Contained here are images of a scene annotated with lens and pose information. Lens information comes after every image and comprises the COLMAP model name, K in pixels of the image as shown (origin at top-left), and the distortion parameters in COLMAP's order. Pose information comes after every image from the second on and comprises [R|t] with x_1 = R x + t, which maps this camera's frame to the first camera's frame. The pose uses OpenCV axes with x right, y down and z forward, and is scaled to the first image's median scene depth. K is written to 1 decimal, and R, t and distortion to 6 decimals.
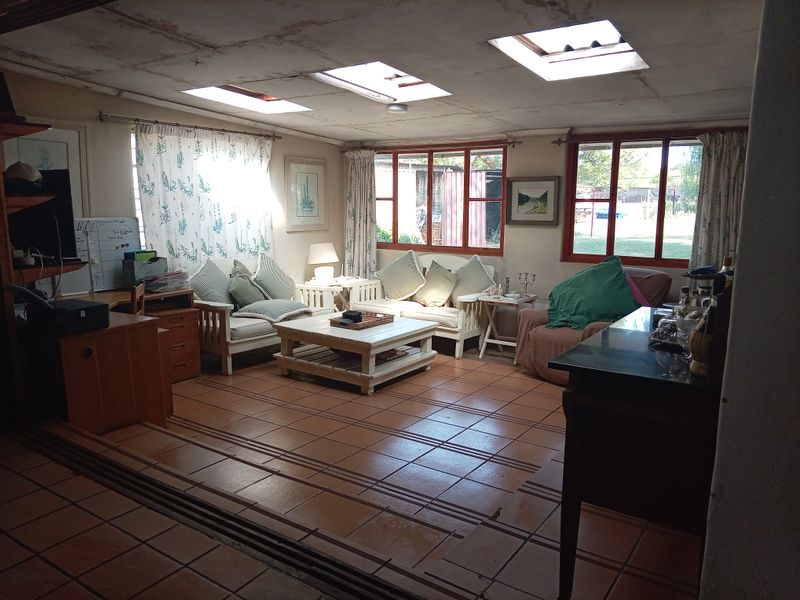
lens RADIAL K [[590.4, 0, 406.7], [0, 590.4, 301.4], [0, 0, 1]] dist [0.023868, -0.037666]
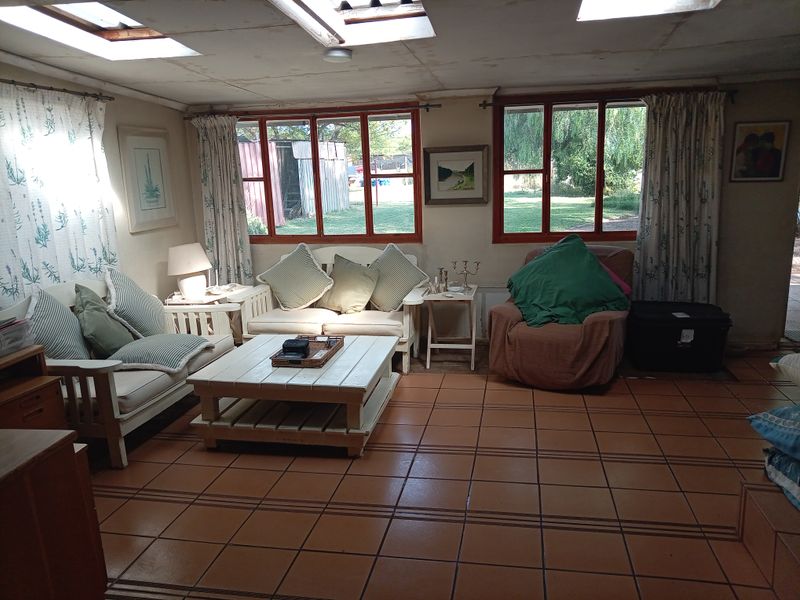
lens RADIAL K [[590.4, 0, 400.7], [0, 590.4, 300.3], [0, 0, 1]] dist [0.023868, -0.037666]
pose [[0.916762, -0.124818, 0.379432, -0.212487], [0.106544, 0.991920, 0.068876, -0.060137], [-0.384963, -0.022716, 0.922652, 0.249719]]
